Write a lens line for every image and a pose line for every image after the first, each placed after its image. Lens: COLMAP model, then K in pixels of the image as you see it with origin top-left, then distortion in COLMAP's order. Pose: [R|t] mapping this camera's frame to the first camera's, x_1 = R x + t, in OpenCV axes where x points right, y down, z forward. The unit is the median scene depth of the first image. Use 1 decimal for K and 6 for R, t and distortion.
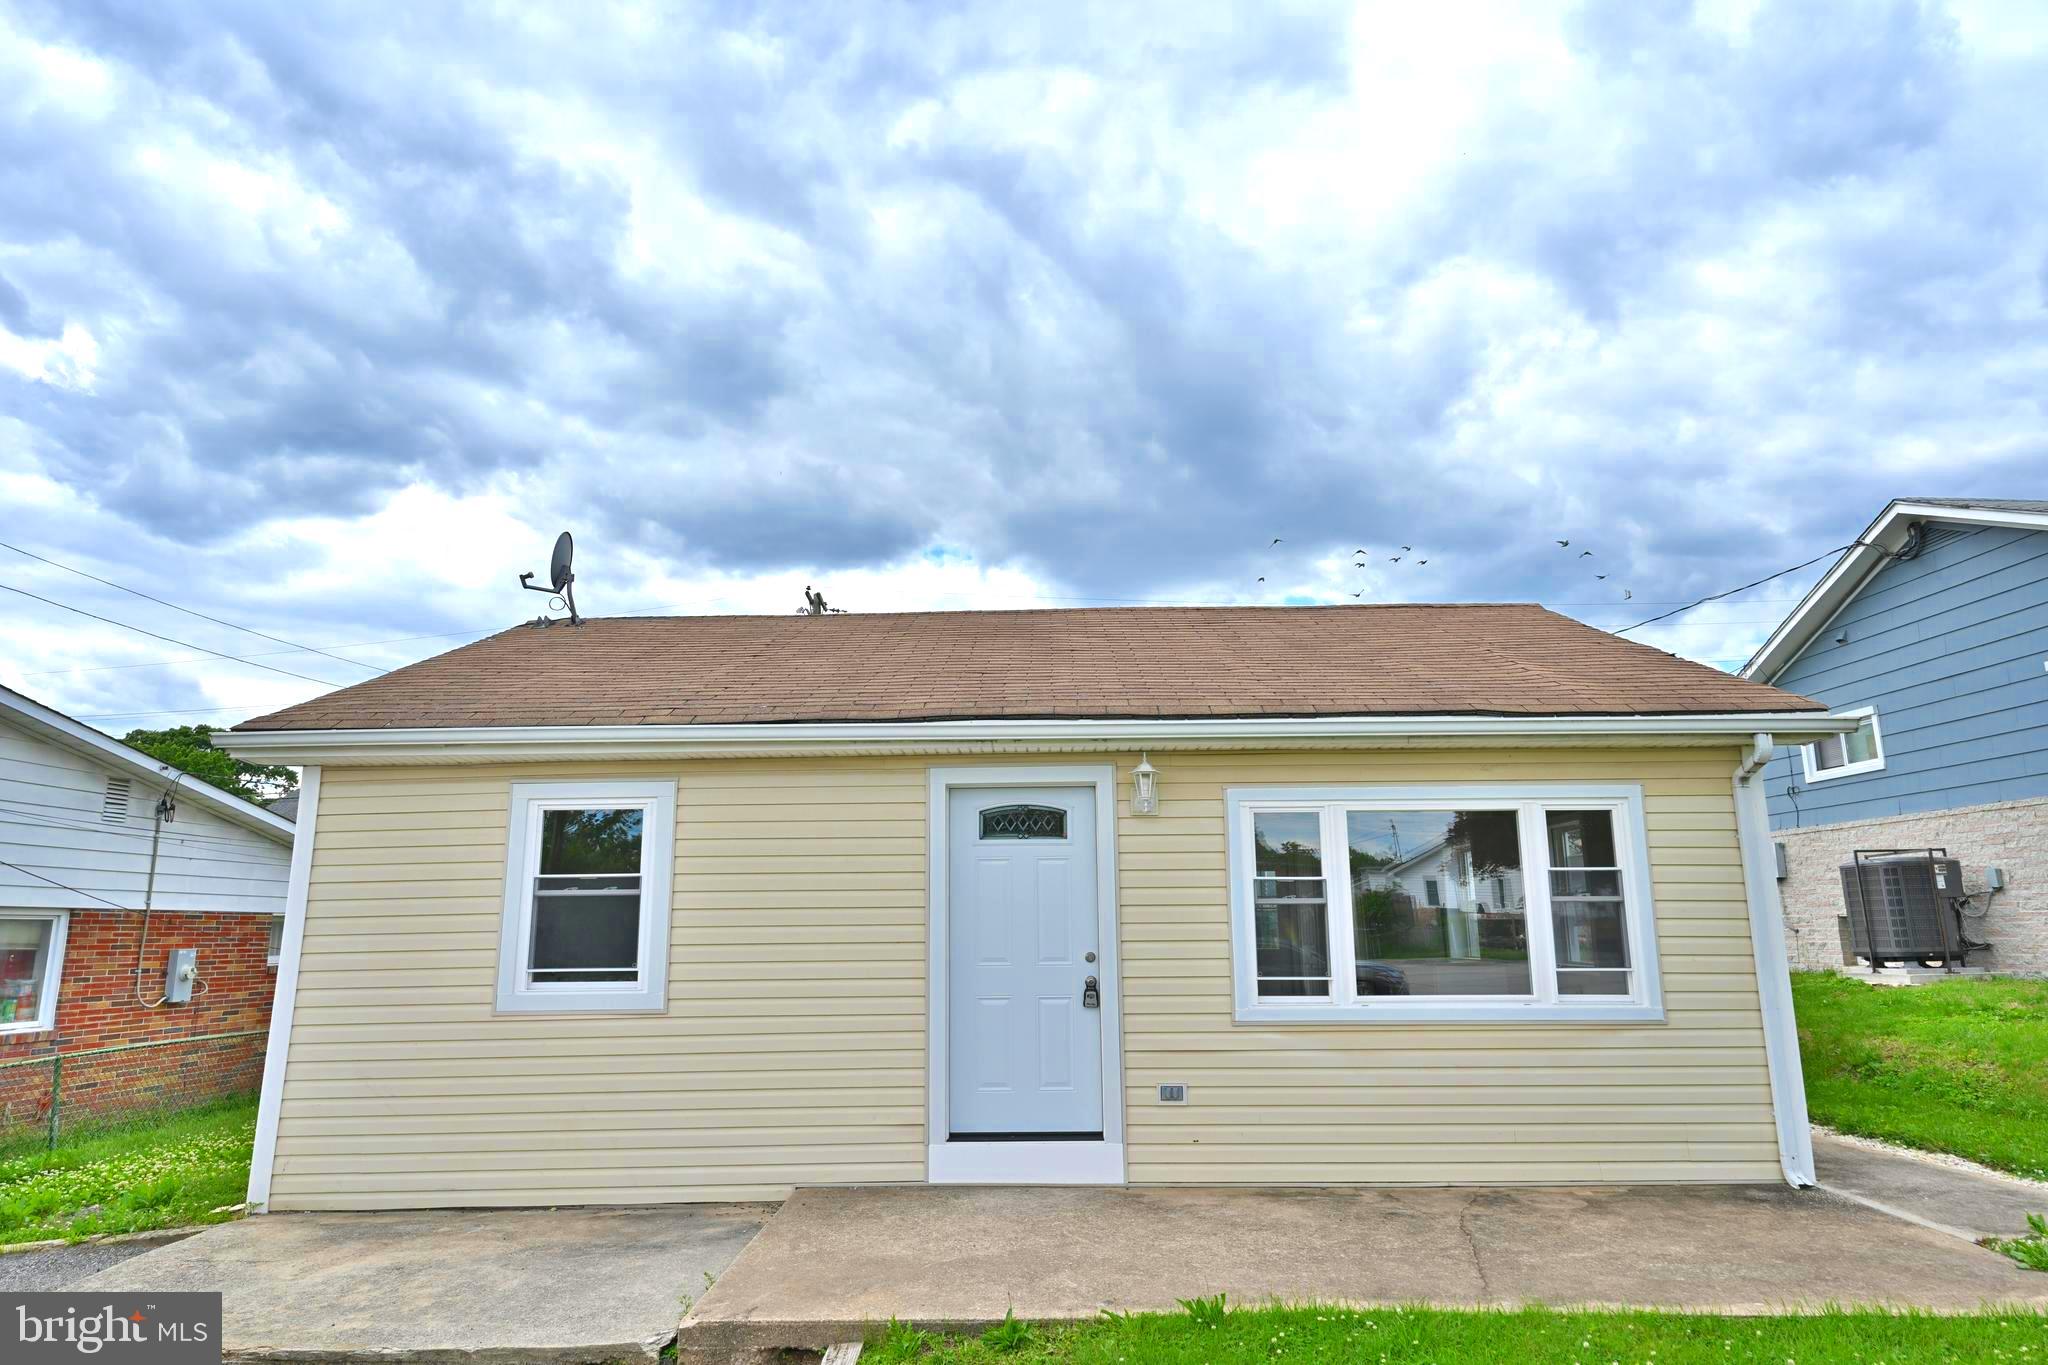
lens RADIAL K [[1142.4, 0, 1026.4], [0, 1142.4, 679.7], [0, 0, 1]] dist [-0.003028, 0.000274]
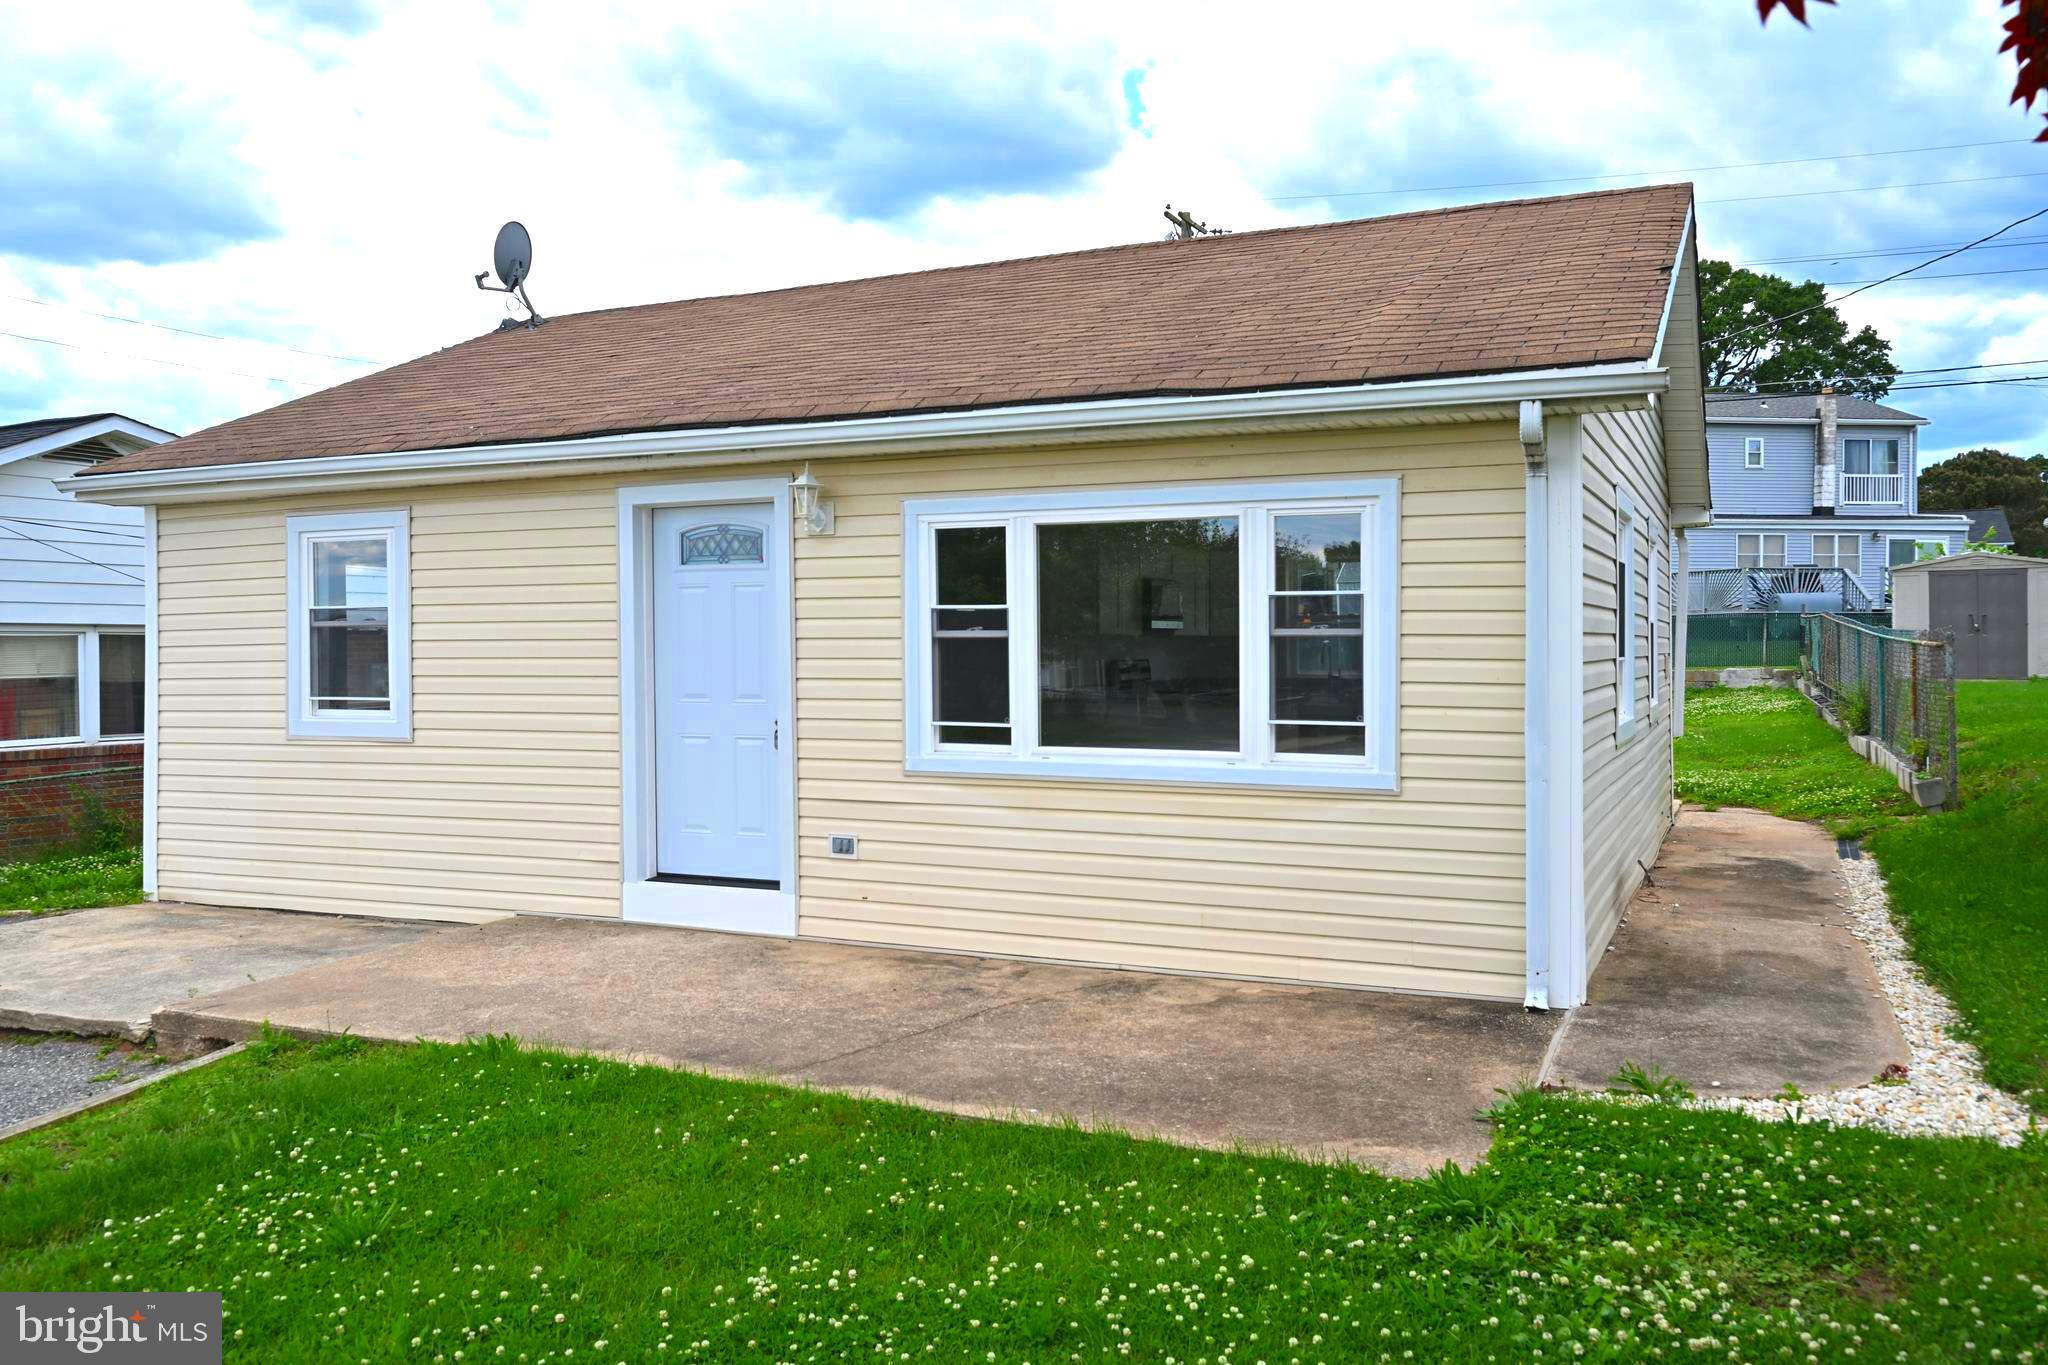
lens RADIAL K [[1652.2, 0, 1020.7], [0, 1652.2, 680.2], [0, 0, 1]] dist [-0.005945, -0.002359]
pose [[0.909758, 0.014155, -0.414898, 0.765744], [0.075105, 0.977315, 0.198028, -0.008414], [0.408289, -0.211318, 0.888057, -0.058364]]
